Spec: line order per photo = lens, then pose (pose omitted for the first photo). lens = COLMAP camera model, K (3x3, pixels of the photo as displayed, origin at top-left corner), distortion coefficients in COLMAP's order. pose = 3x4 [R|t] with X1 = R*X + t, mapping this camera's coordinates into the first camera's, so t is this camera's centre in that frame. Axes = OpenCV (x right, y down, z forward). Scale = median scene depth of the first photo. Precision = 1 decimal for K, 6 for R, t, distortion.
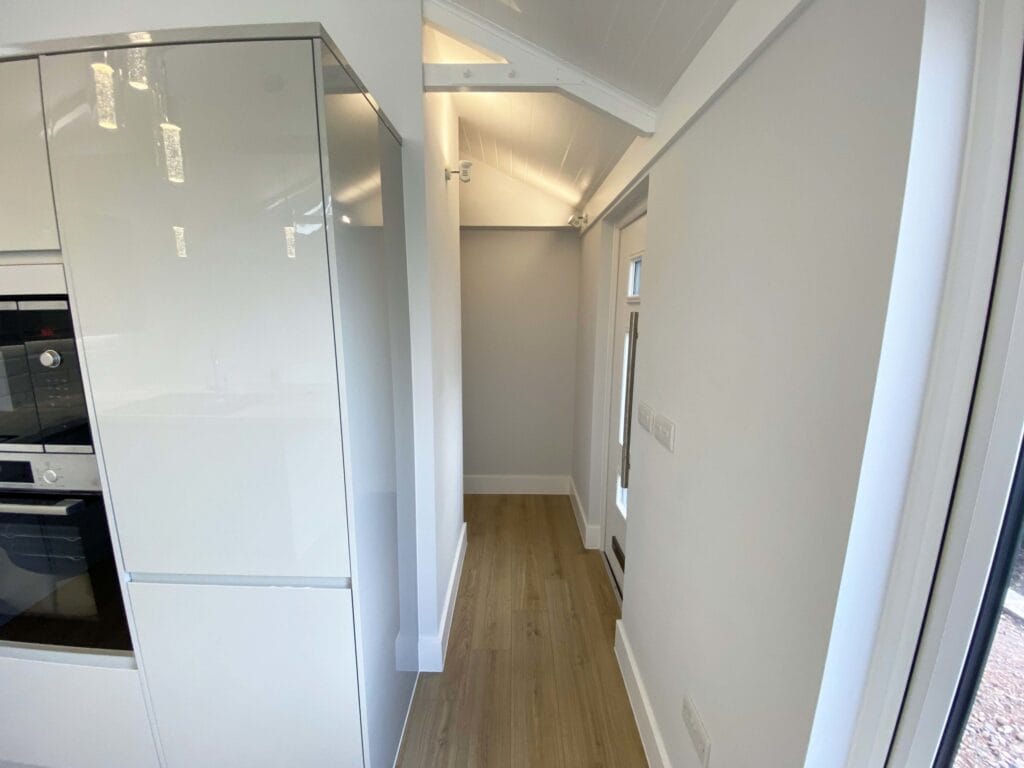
lens RADIAL K [[428.0, 0, 506.4], [0, 428.0, 381.0], [0, 0, 1]] dist [0.027925, -0.023375]
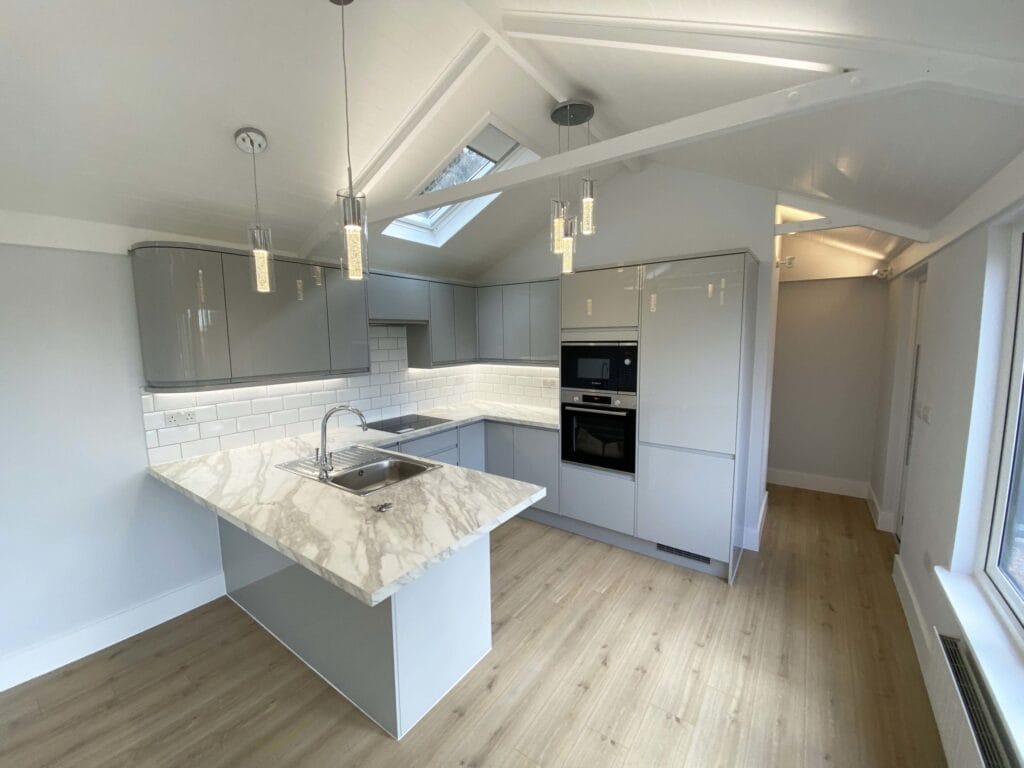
lens RADIAL K [[416.5, 0, 507.9], [0, 416.5, 381.4], [0, 0, 1]] dist [0.022900, -0.020089]
pose [[0.824483, 0.046103, -0.564005, -0.048160], [-0.084507, 0.995531, -0.042159, 0.123572], [0.559541, 0.082422, 0.824694, -0.827824]]
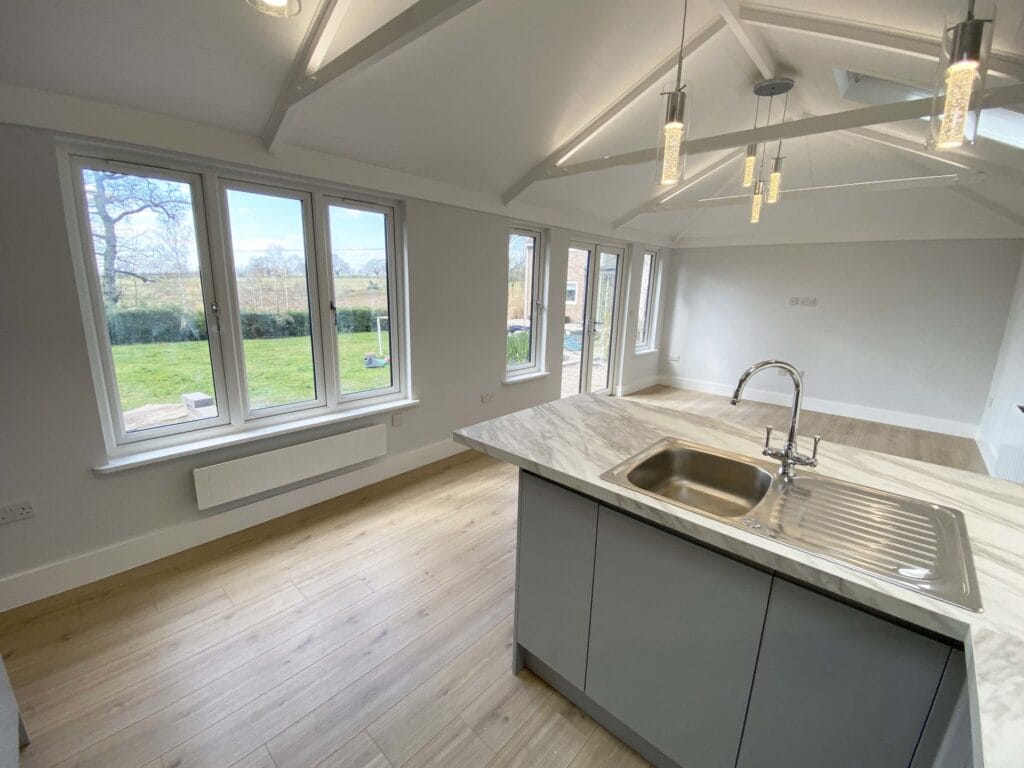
lens RADIAL K [[428.0, 0, 506.4], [0, 428.0, 381.0], [0, 0, 1]] dist [0.027925, -0.023375]
pose [[-0.749520, -0.172497, 0.639113, -0.999043], [0.089164, 0.930349, 0.355668, -0.038055], [-0.655950, 0.323566, -0.681935, 0.377751]]
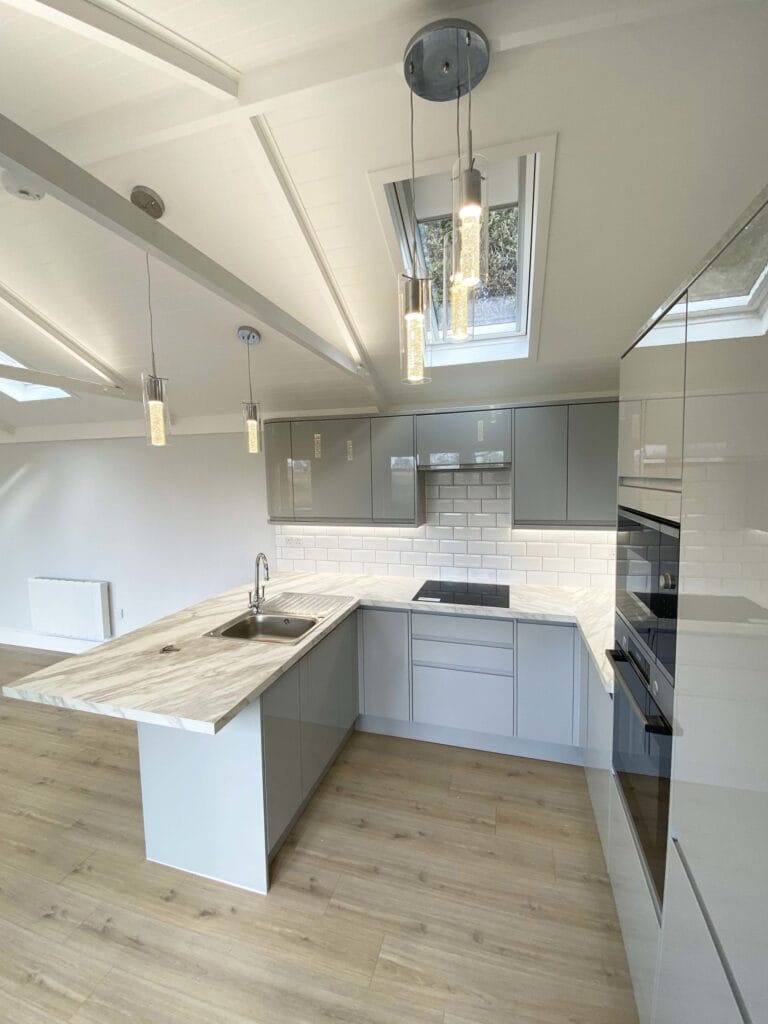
lens RADIAL K [[428.0, 0, 384.0], [0, 428.0, 512.0], [0, 0, 1]] dist [0.027925, -0.023375]
pose [[-0.260125, 0.079353, -0.962309, 0.045677], [-0.163301, 0.978646, 0.124842, -0.115168], [0.951666, 0.189621, -0.241611, 0.283718]]
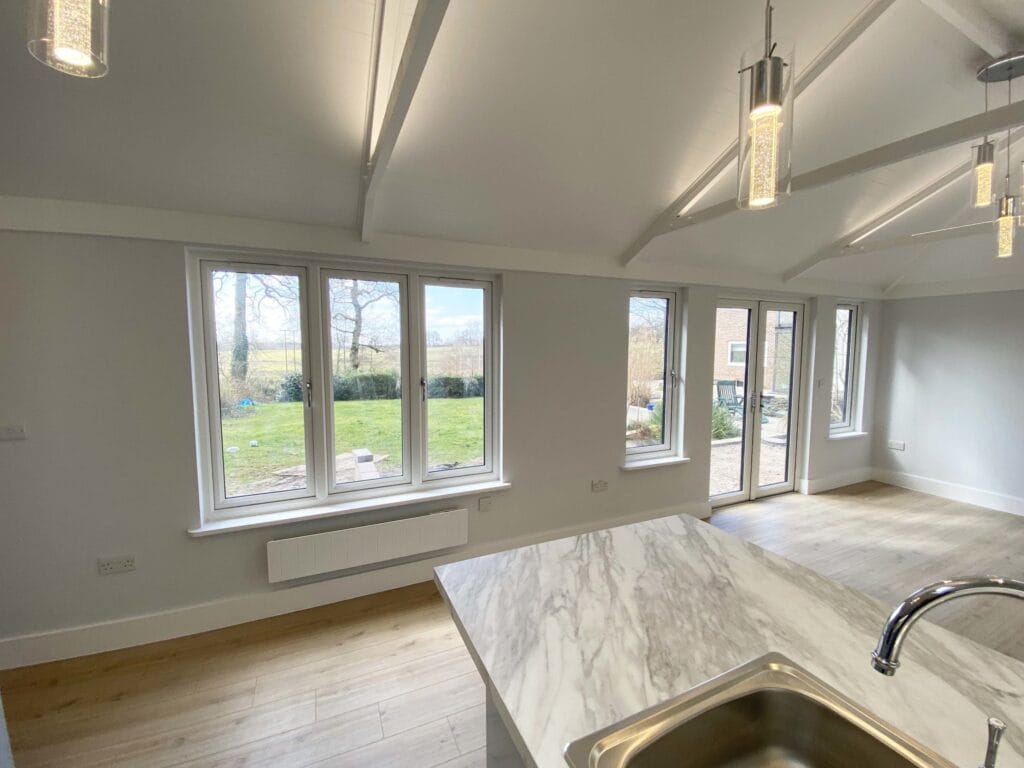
lens RADIAL K [[416.5, 0, 507.9], [0, 416.5, 381.4], [0, 0, 1]] dist [0.022900, -0.020089]
pose [[-0.426997, -0.086369, 0.900119, -0.966145], [0.161221, 0.972207, 0.169766, -0.004928], [-0.889765, 0.217608, -0.401206, 0.036717]]
